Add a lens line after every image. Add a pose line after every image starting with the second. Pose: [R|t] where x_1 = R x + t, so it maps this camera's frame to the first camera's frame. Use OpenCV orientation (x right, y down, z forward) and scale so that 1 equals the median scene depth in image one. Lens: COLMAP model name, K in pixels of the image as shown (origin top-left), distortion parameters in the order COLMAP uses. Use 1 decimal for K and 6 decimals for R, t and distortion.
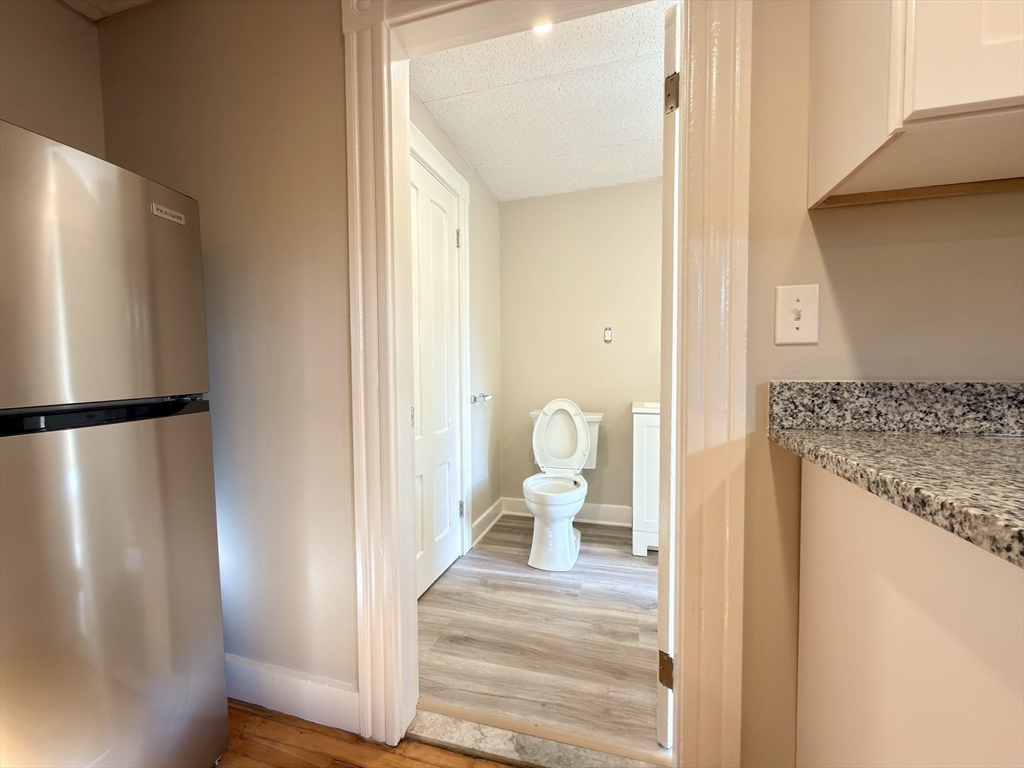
lens RADIAL K [[408.2, 0, 518.4], [0, 408.2, 385.5], [0, 0, 1]] dist [-0.002104, 0.000379]
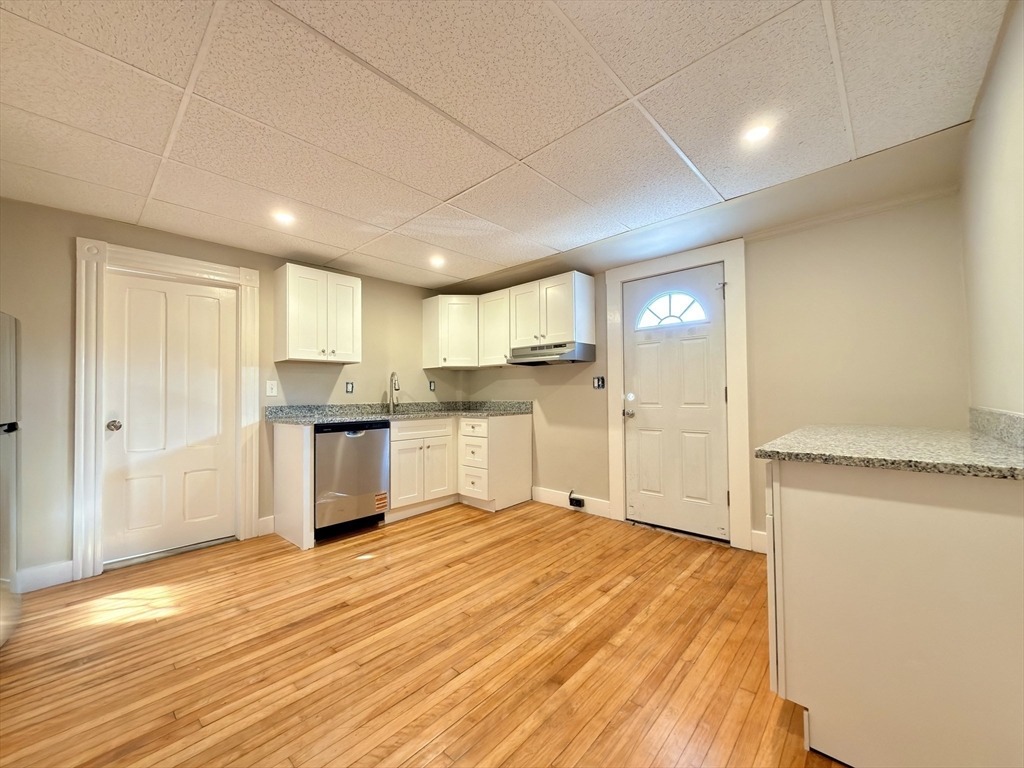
lens RADIAL K [[408.2, 0, 513.2], [0, 408.2, 383.9], [0, 0, 1]] dist [-0.002104, 0.000379]
pose [[0.448698, 0.021759, 0.893419, -2.714042], [0.048193, 0.997660, -0.048501, 0.124858], [-0.892383, 0.064819, 0.446599, -4.310977]]
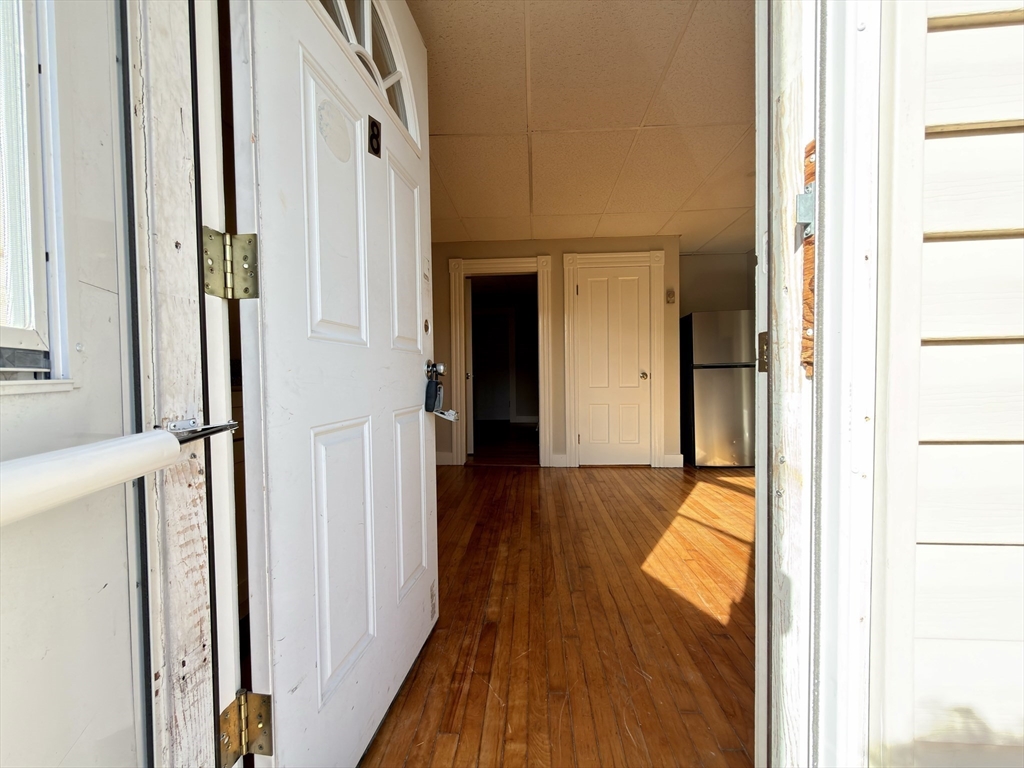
lens RADIAL K [[408.2, 0, 514.9], [0, 408.2, 384.6], [0, 0, 1]] dist [-0.002104, 0.000379]
pose [[0.224210, 0.022317, -0.974285, 4.471198], [-0.028188, 0.999468, 0.016407, 0.422397], [0.974133, 0.023785, 0.224720, -3.861833]]
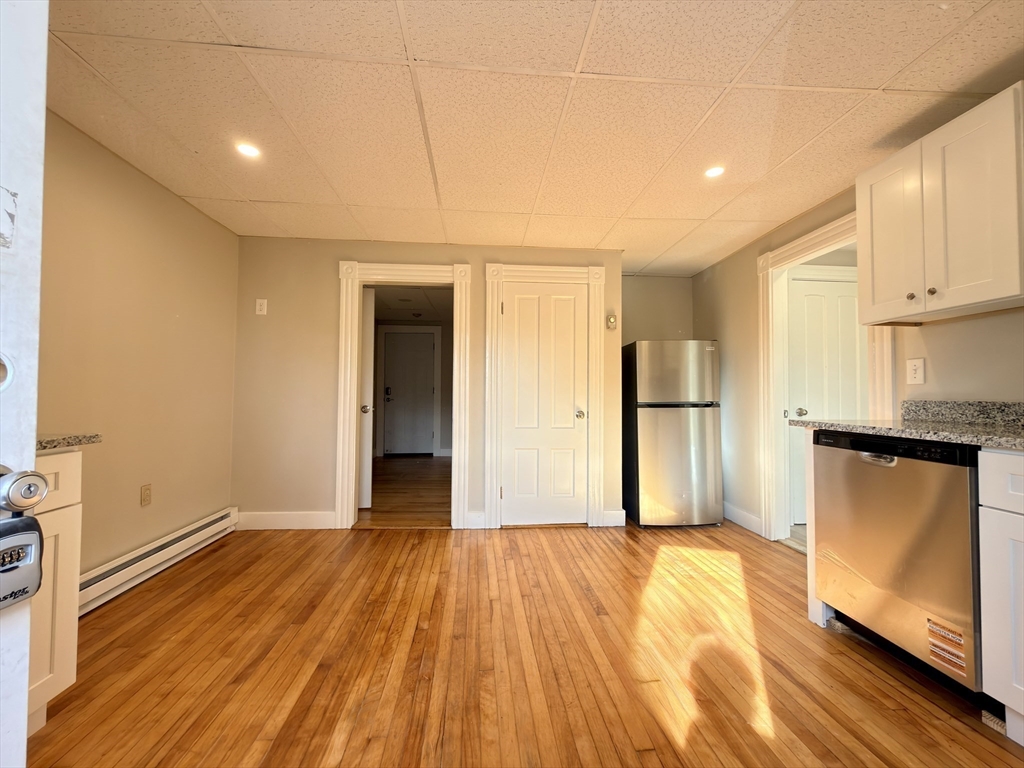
lens RADIAL K [[408.2, 0, 514.7], [0, 408.2, 382.7], [0, 0, 1]] dist [-0.002104, 0.000379]
pose [[0.359632, -0.020858, -0.932861, 3.180507], [-0.046238, 0.998124, -0.040143, 0.139251], [0.931948, 0.057570, 0.357993, -3.079097]]
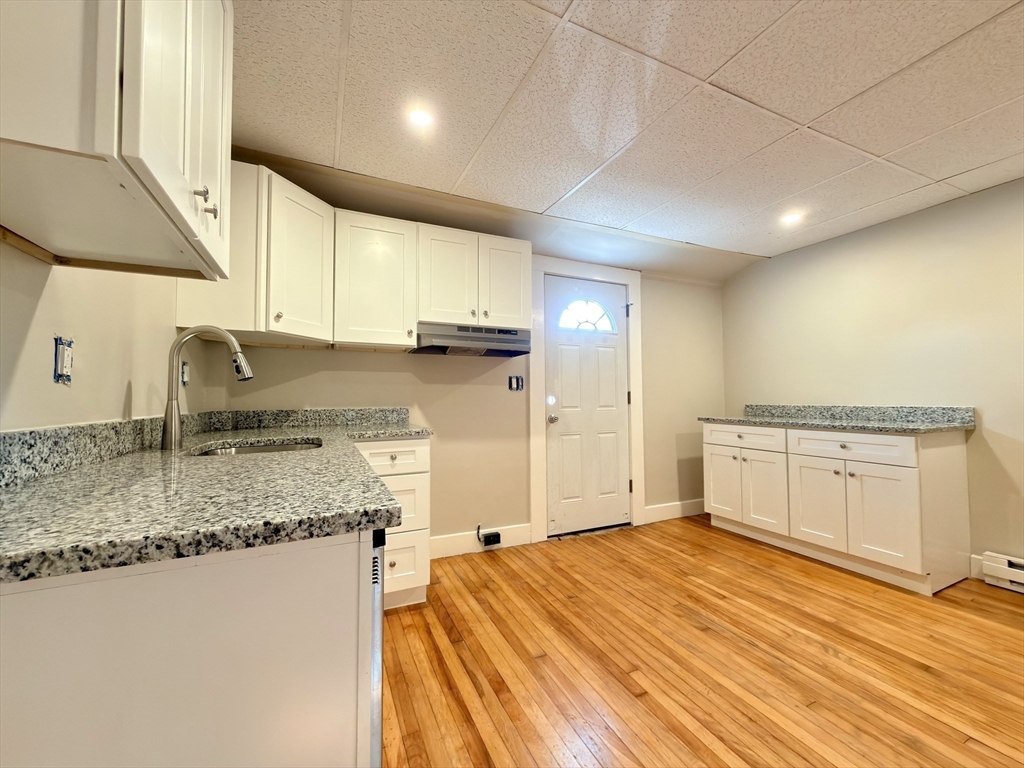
lens RADIAL K [[408.2, 0, 513.7], [0, 408.2, 383.9], [0, 0, 1]] dist [-0.002104, 0.000379]
pose [[-0.659457, 0.034311, 0.750959, -0.319479], [0.040857, 0.999117, -0.009770, -0.086424], [-0.750631, 0.024240, -0.660276, 0.958229]]
